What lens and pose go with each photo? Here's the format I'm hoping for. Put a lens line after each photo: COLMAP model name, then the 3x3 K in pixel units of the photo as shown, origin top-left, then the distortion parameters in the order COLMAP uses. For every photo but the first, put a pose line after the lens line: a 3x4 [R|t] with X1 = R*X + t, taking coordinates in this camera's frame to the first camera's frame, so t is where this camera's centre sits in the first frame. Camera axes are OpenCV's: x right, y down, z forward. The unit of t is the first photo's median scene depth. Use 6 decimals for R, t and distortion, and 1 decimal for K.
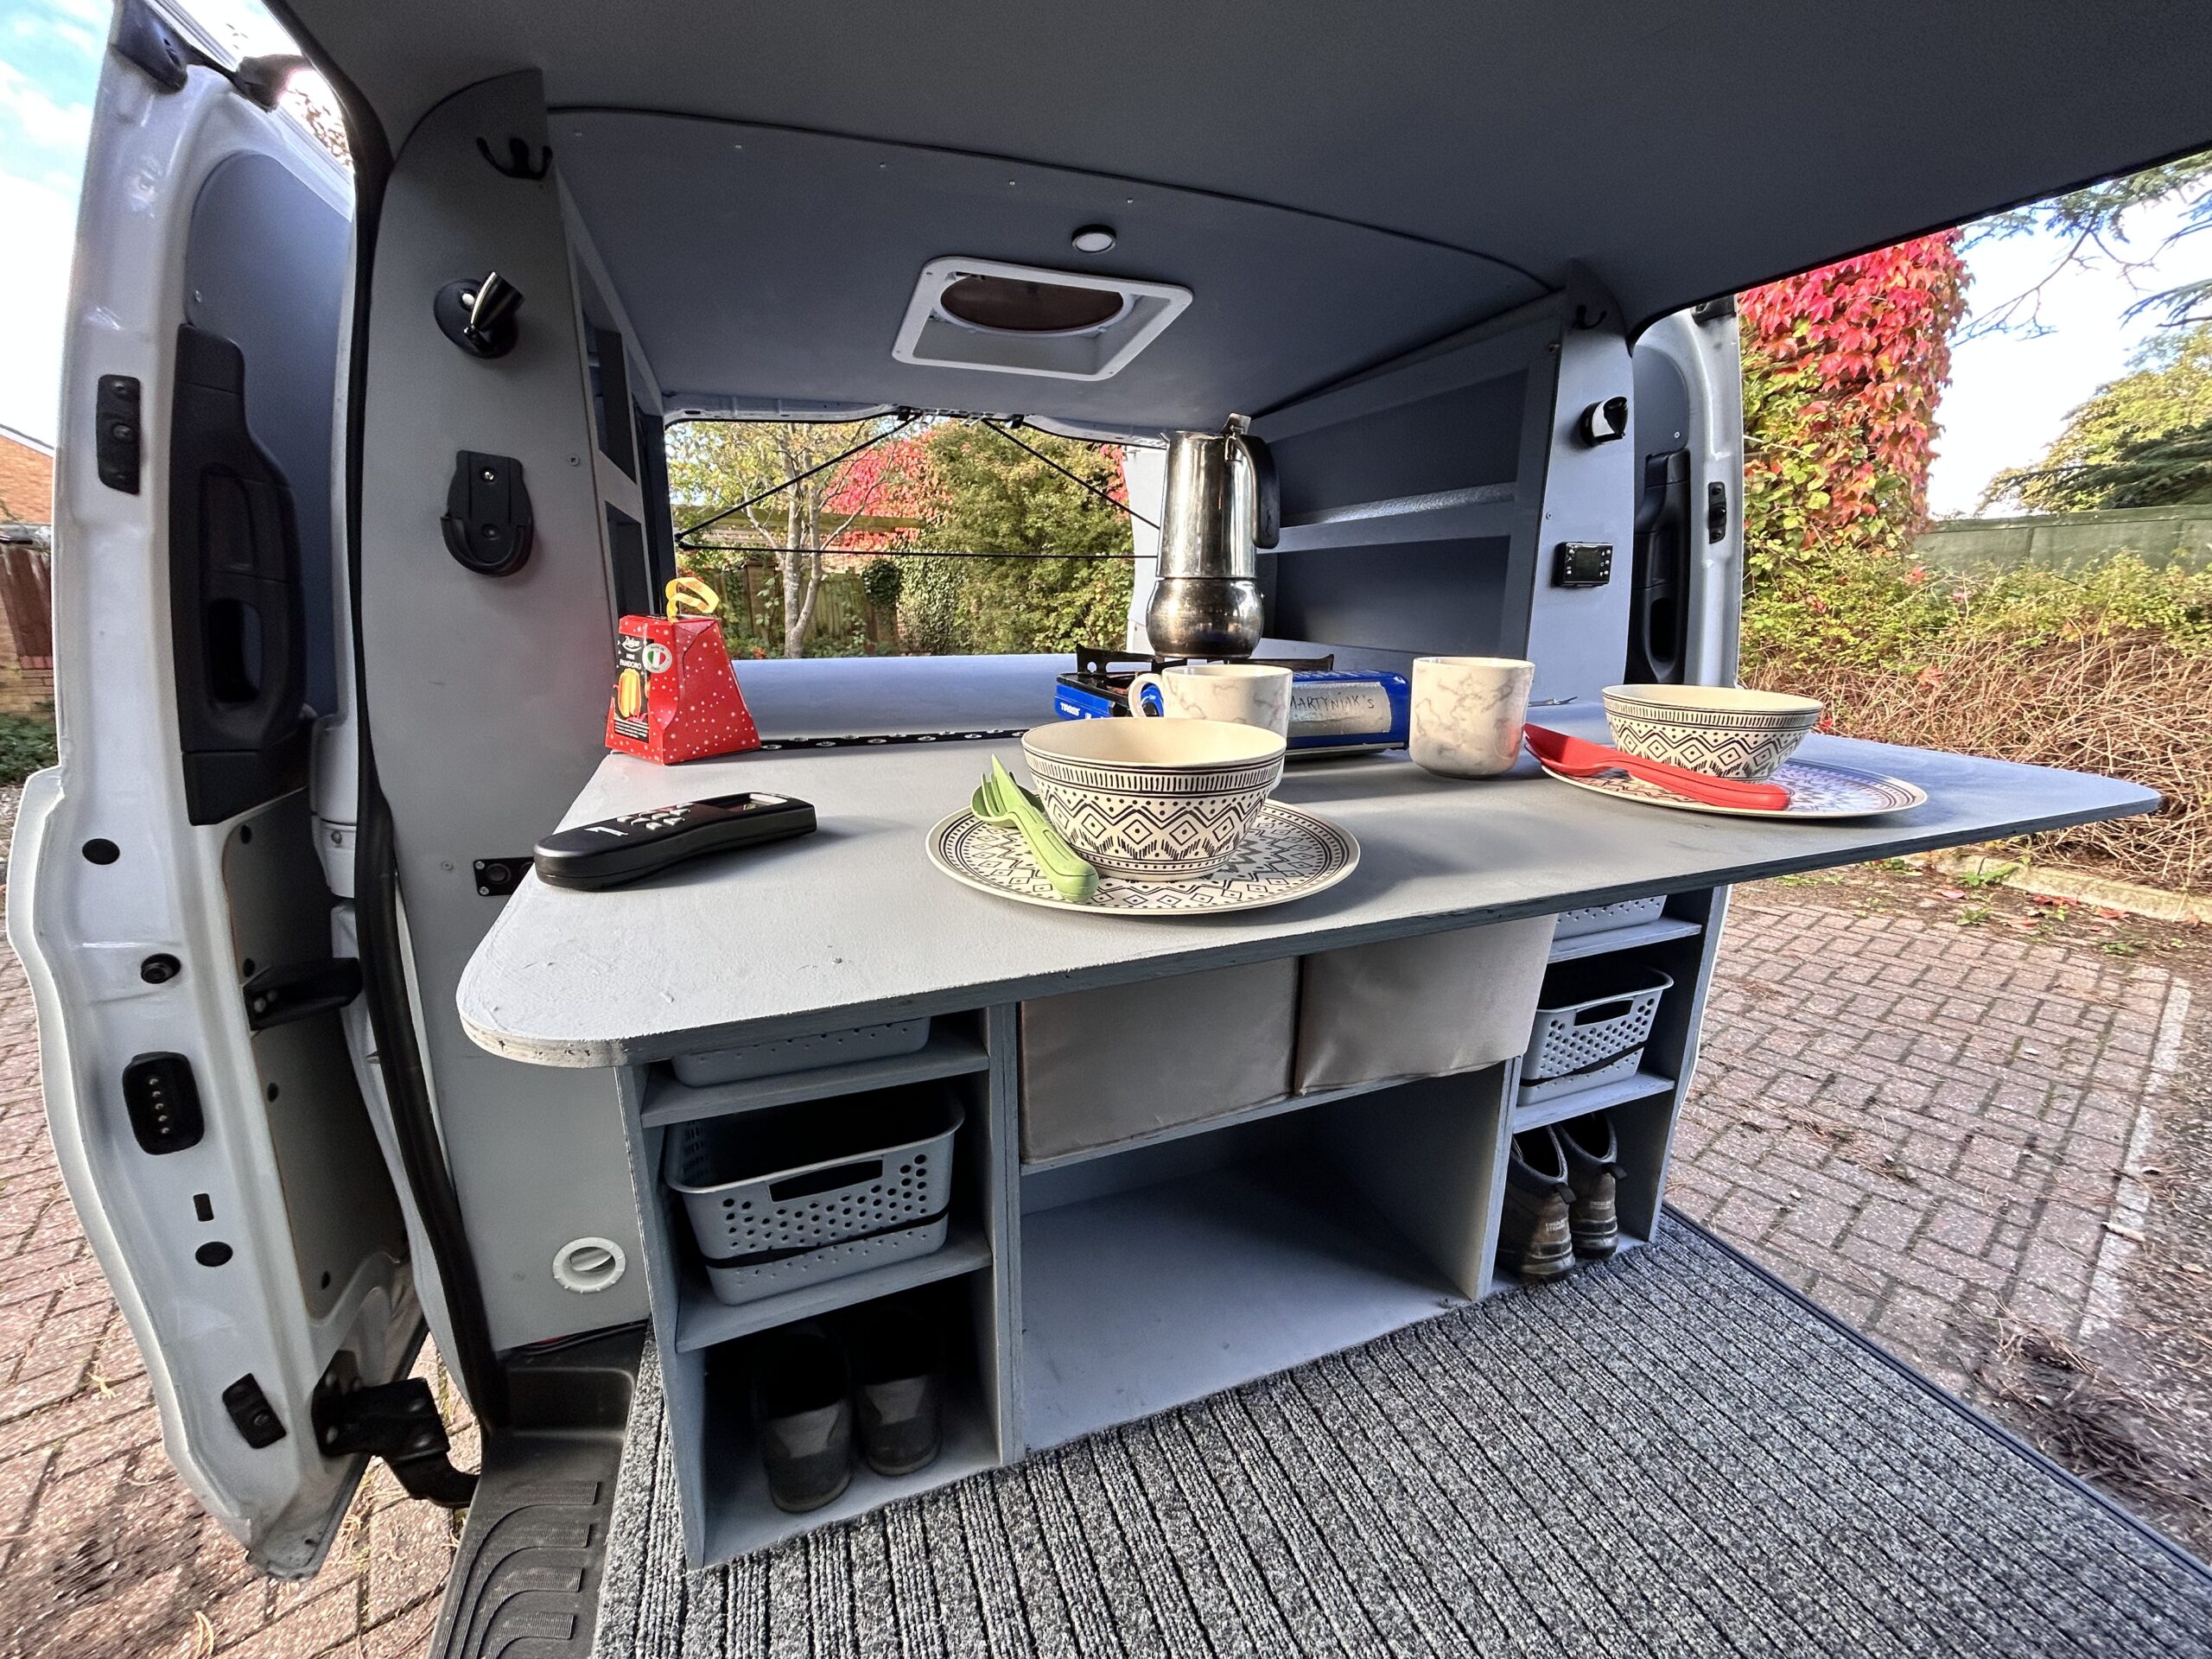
lens RADIAL K [[891.7, 0, 1109.4], [0, 891.7, 824.3], [0, 0, 1]] dist [0.001006, 0.000169]
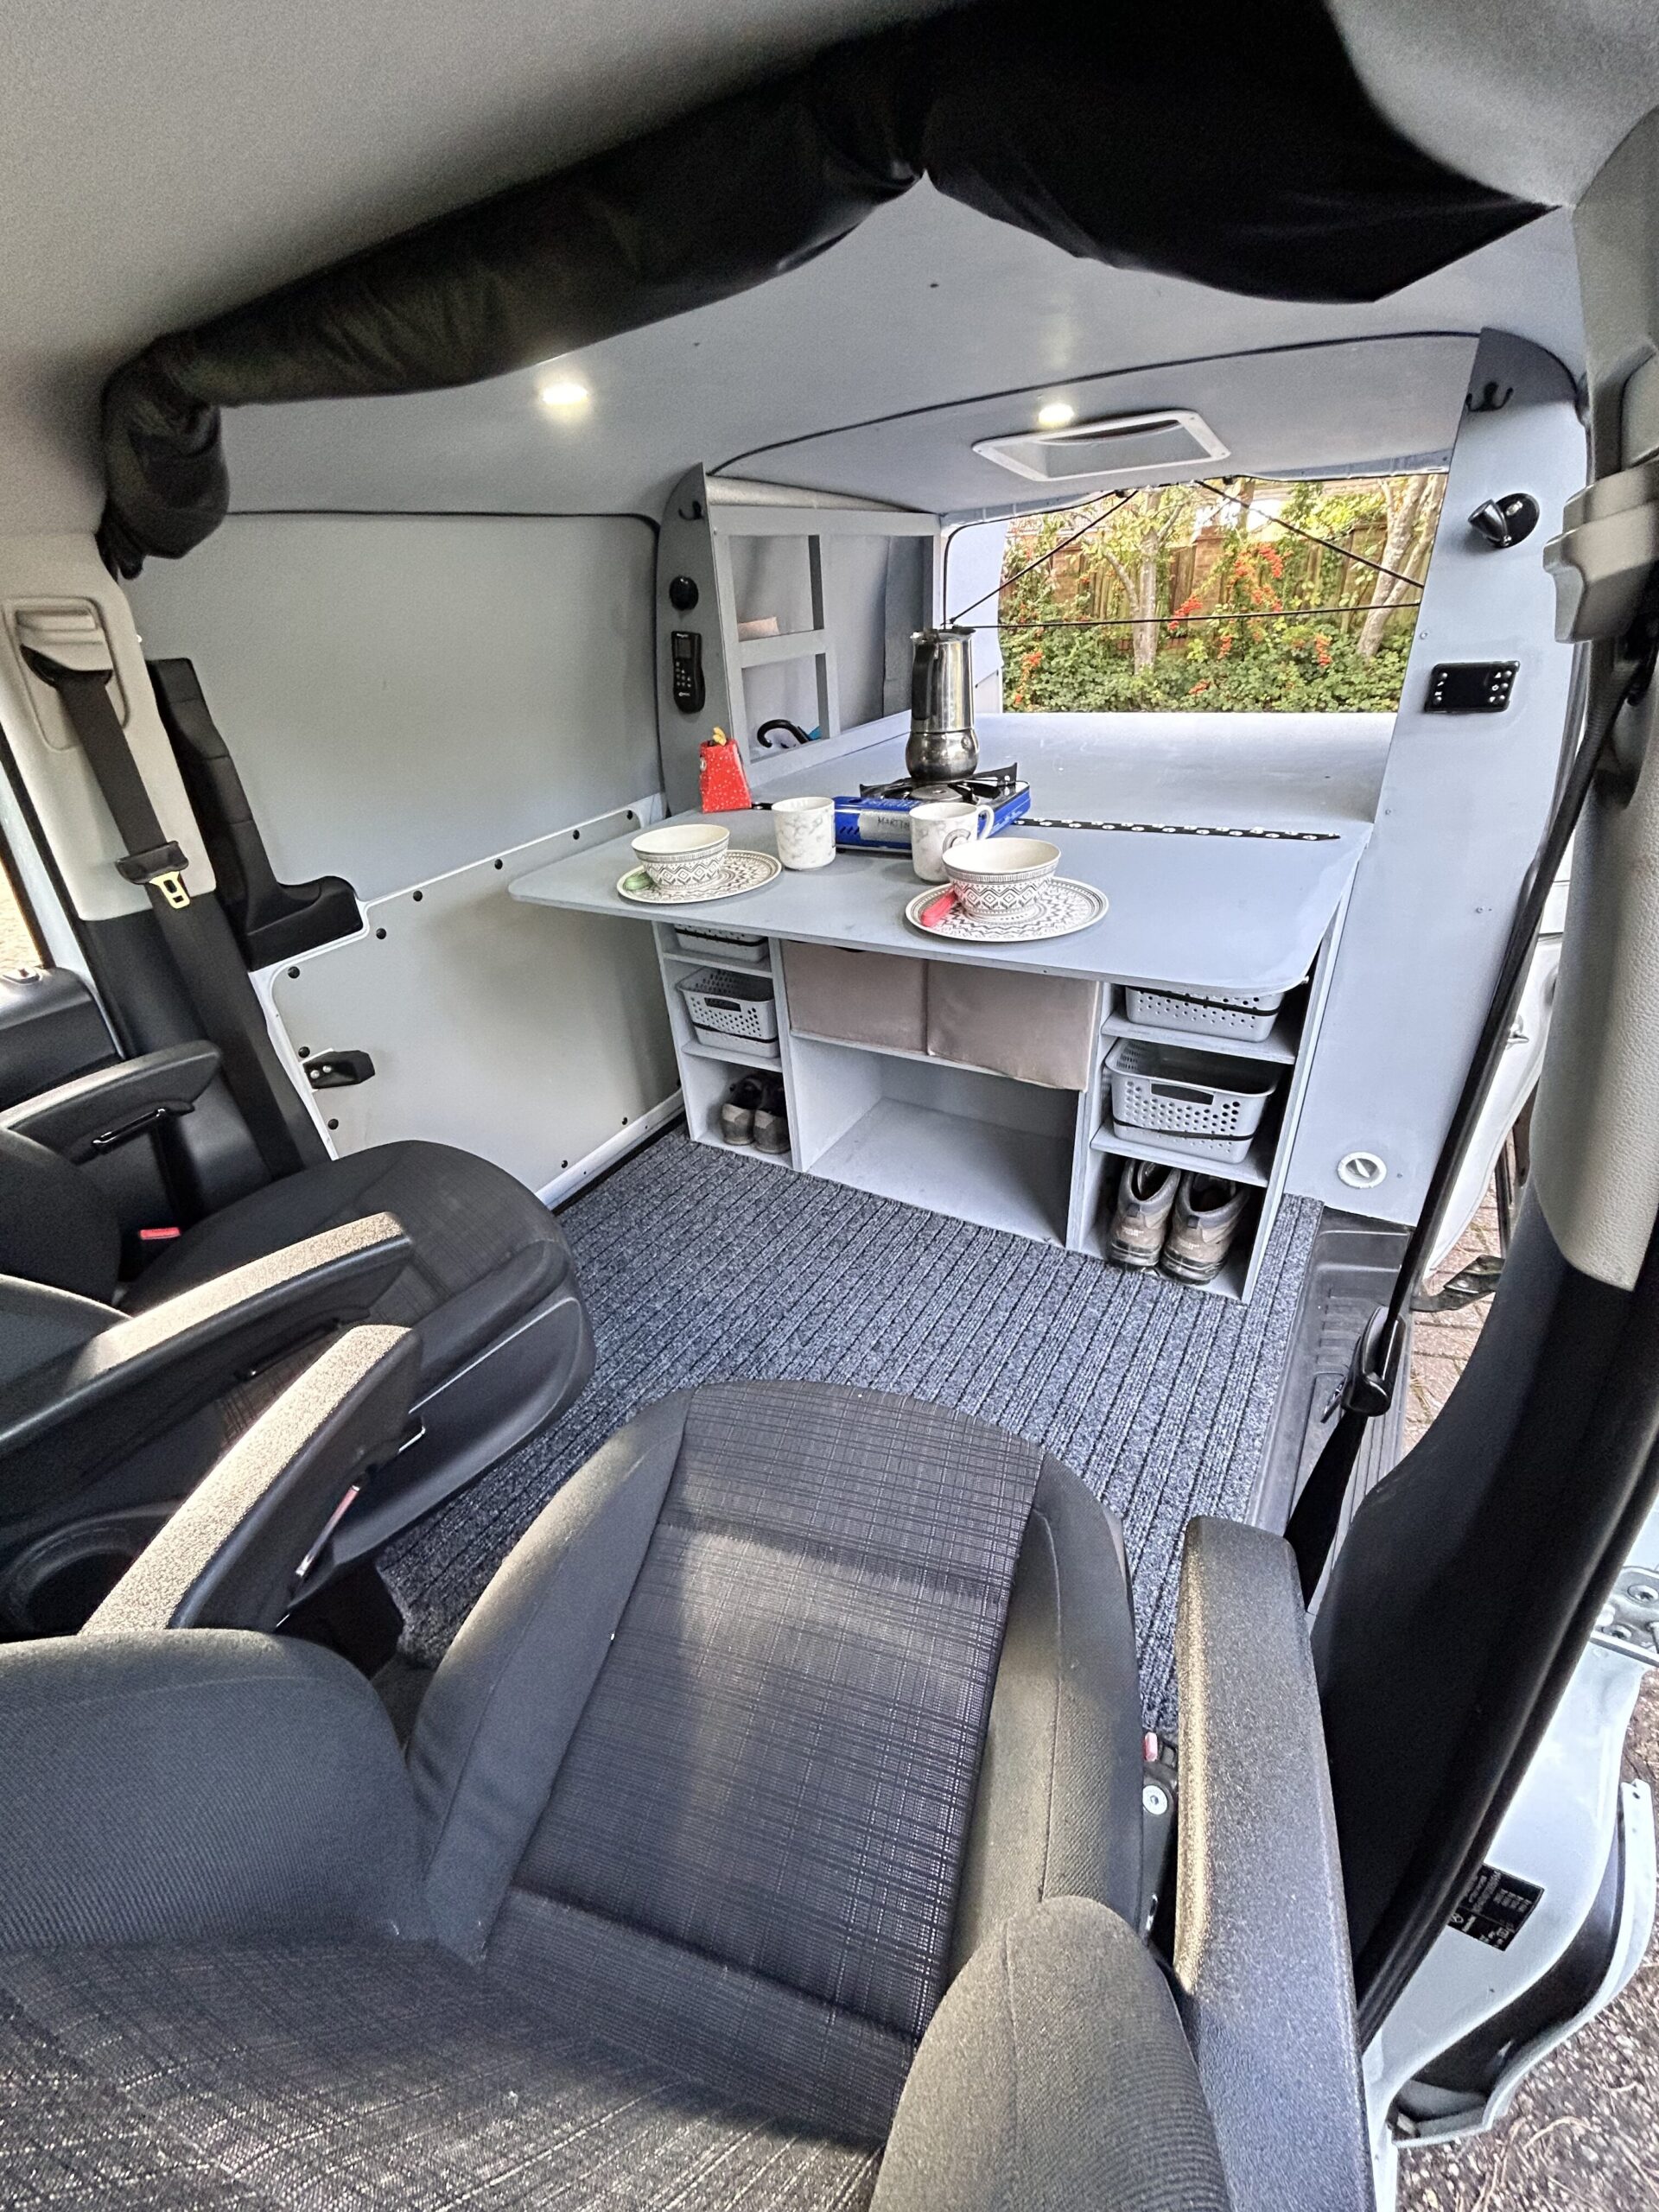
lens RADIAL K [[891.7, 0, 836.0], [0, 891.7, 1101.3], [0, 0, 1]] dist [0.001006, 0.000169]
pose [[0.616444, 0.355534, -0.702562, 1.141946], [-0.129063, 0.925812, 0.355268, -0.169162], [0.776750, -0.128328, 0.616597, -0.178685]]
